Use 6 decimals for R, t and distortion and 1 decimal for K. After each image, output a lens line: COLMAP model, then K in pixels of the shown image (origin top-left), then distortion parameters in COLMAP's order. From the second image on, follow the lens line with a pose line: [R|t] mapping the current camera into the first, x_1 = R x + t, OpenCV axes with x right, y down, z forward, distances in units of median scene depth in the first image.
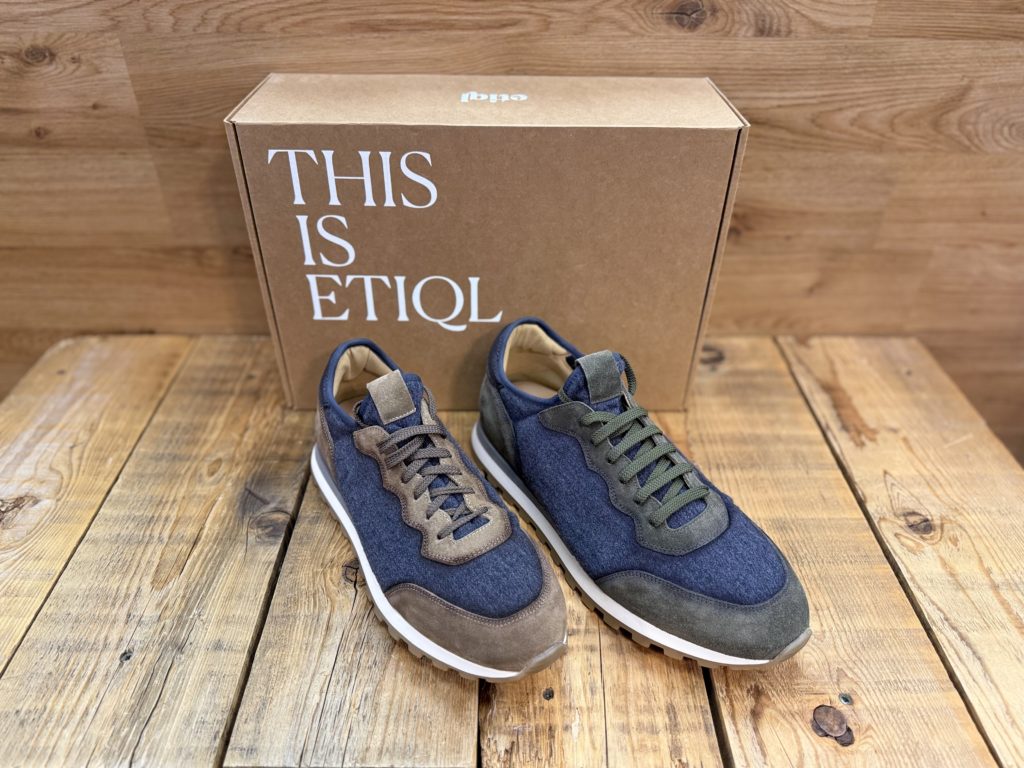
lens RADIAL K [[719.8, 0, 511.6], [0, 719.8, 383.8], [0, 0, 1]] dist [-0.011790, 0.000140]
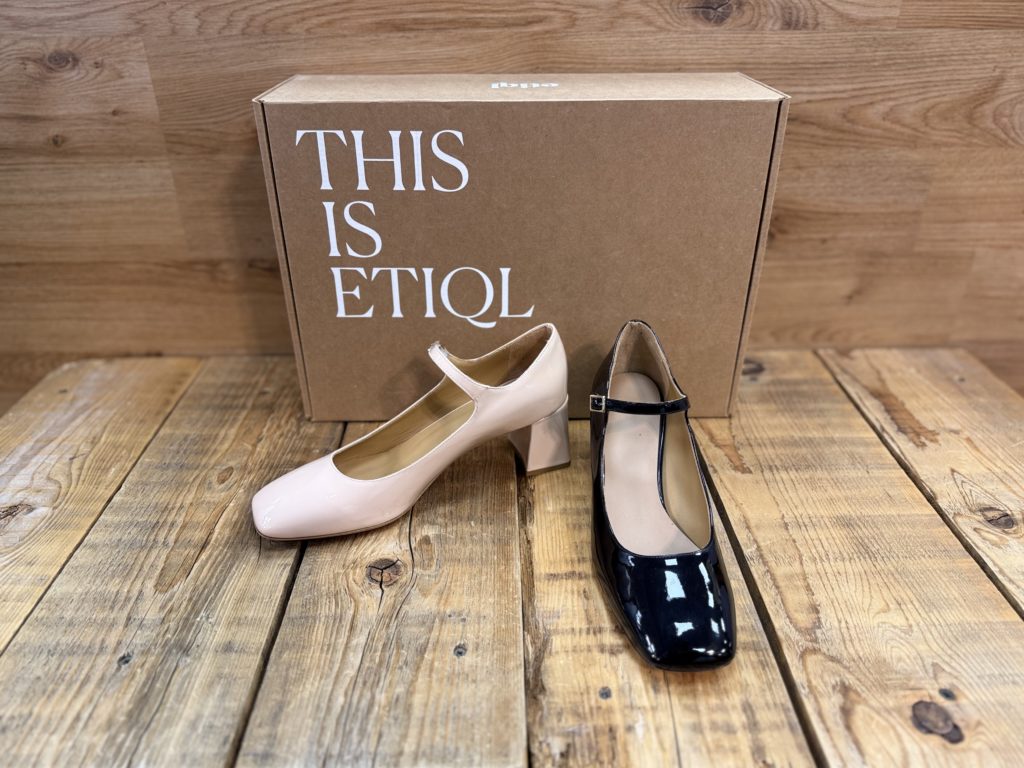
lens RADIAL K [[741.2, 0, 508.2], [0, 741.2, 387.6], [0, 0, 1]] dist [-0.013041, 0.002969]
pose [[0.999851, -0.015944, -0.006552, -0.041654], [0.014999, 0.992024, -0.125156, 0.131381], [0.008496, 0.125039, 0.992115, 0.045160]]
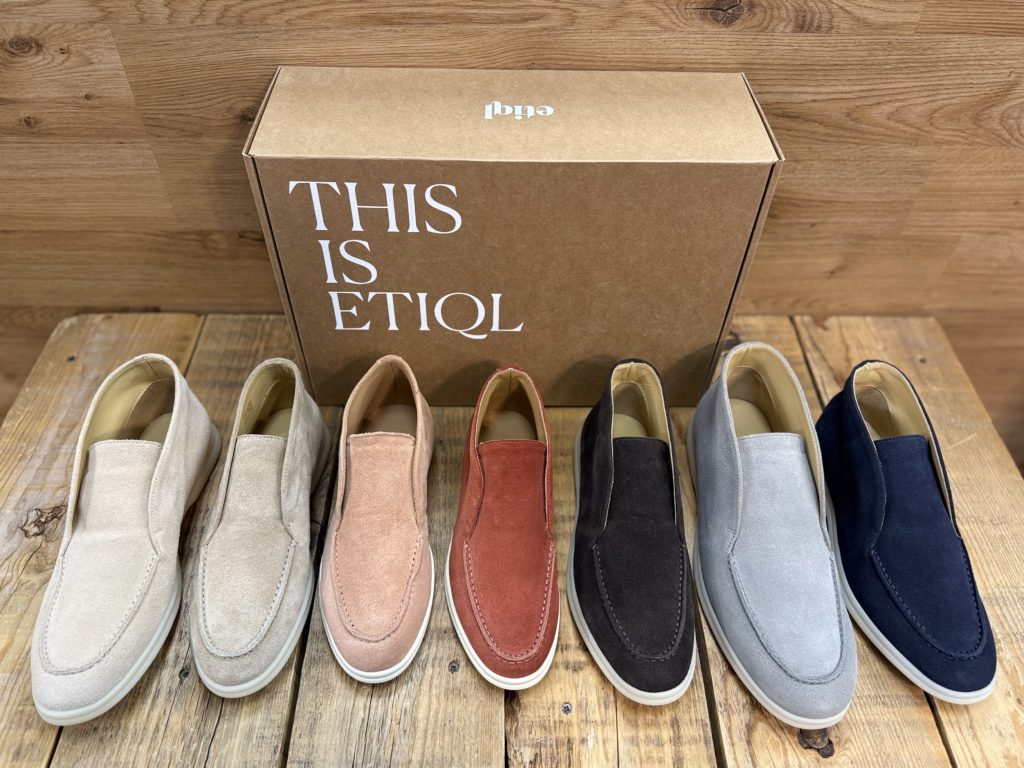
lens RADIAL K [[772.6, 0, 512.6], [0, 772.6, 381.2], [0, 0, 1]] dist [0.000562, -0.008286]
pose [[0.999930, 0.004088, 0.011117, -0.037402], [-0.006064, 0.982898, 0.184050, -0.222820], [-0.010174, -0.184104, 0.982854, -0.071750]]
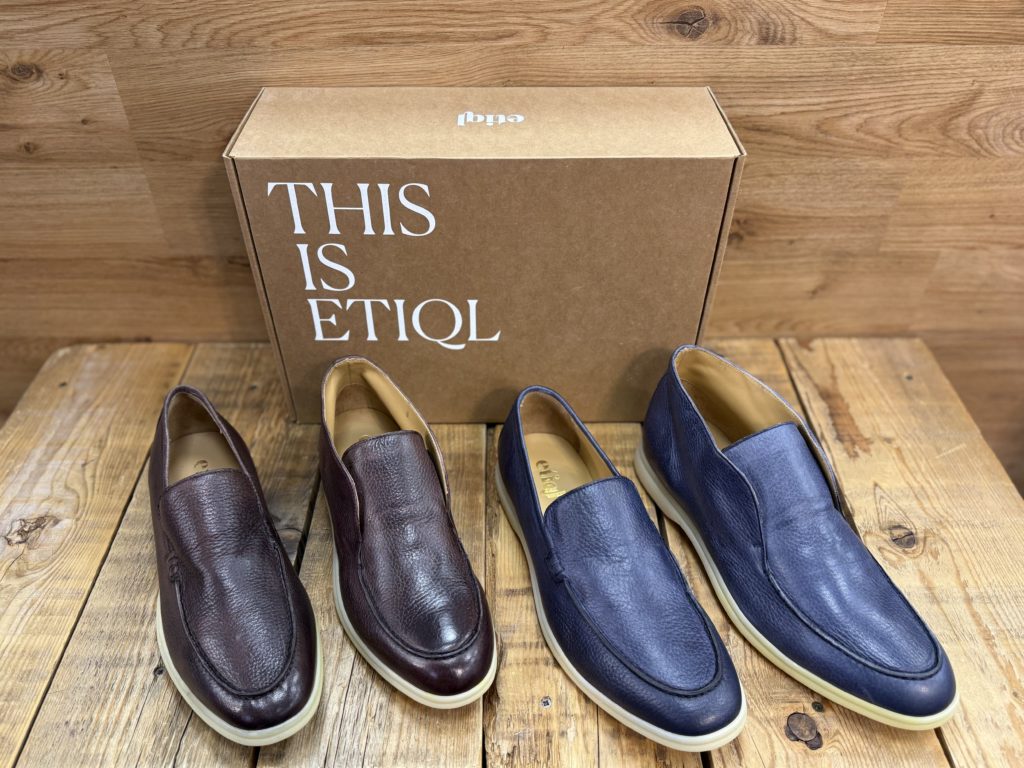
lens RADIAL K [[782.2, 0, 506.0], [0, 782.2, 414.8], [0, 0, 1]] dist [-0.000020, -0.009503]
pose [[0.999944, -0.007375, -0.007539, 0.001414], [0.008117, 0.994588, 0.103578, -0.099026], [0.006735, -0.103634, 0.994593, -0.109534]]
